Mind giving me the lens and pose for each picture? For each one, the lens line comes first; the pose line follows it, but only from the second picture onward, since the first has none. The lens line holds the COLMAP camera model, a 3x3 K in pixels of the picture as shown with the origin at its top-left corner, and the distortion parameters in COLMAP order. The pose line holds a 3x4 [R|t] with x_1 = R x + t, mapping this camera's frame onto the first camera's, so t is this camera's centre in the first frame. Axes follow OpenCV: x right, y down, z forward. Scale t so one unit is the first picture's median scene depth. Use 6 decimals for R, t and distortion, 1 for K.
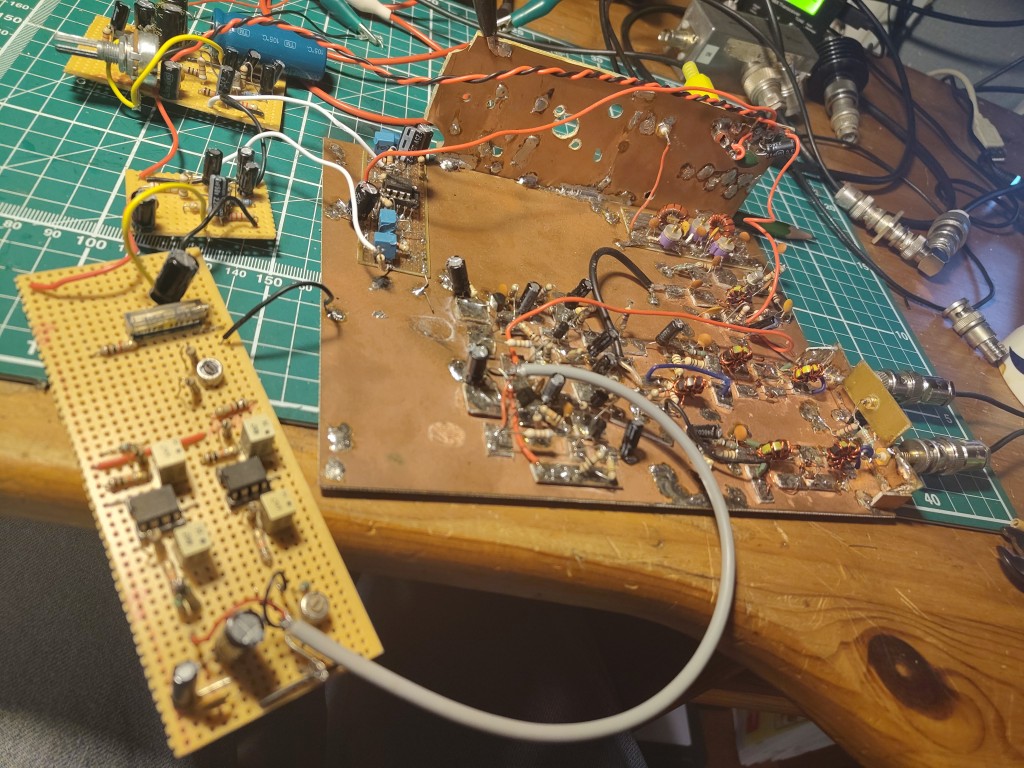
lens RADIAL K [[722.5, 0, 501.9], [0, 722.5, 377.4], [0, 0, 1]] dist [-0.006630, -0.013580]
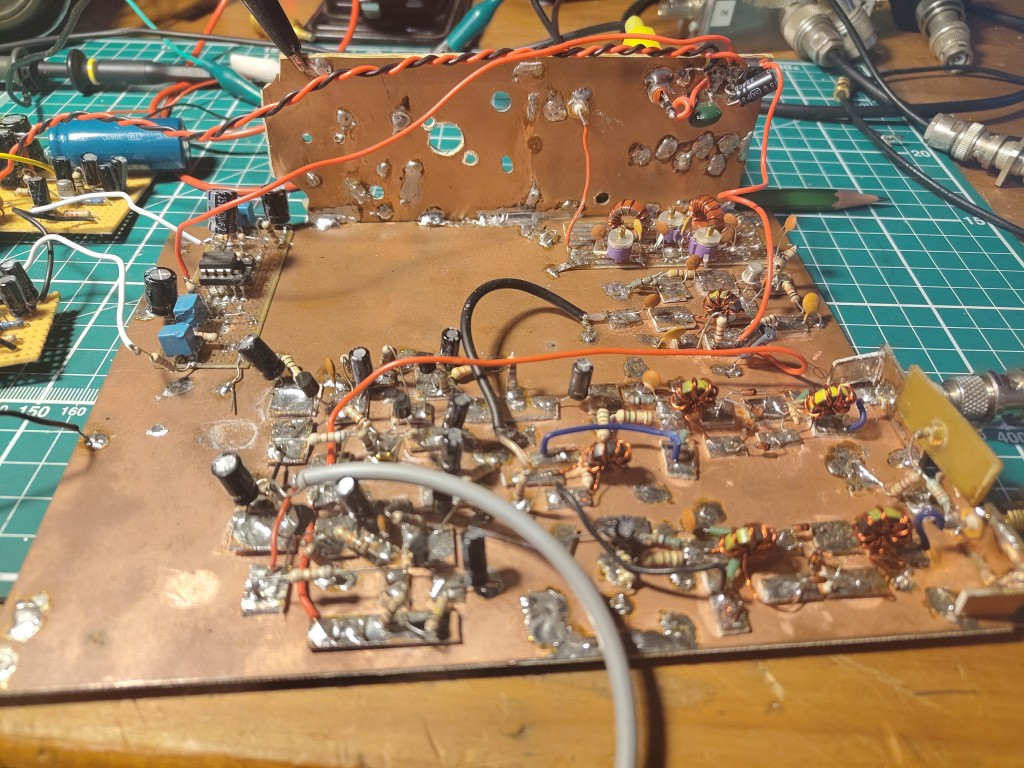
lens RADIAL K [[722.5, 0, 519.0], [0, 722.5, 384.5], [0, 0, 1]] dist [-0.006630, -0.013580]
pose [[0.942437, -0.178553, -0.282721, 0.381980], [0.153885, 0.982238, -0.107368, 0.006298], [0.296870, 0.057681, 0.953174, 0.344659]]
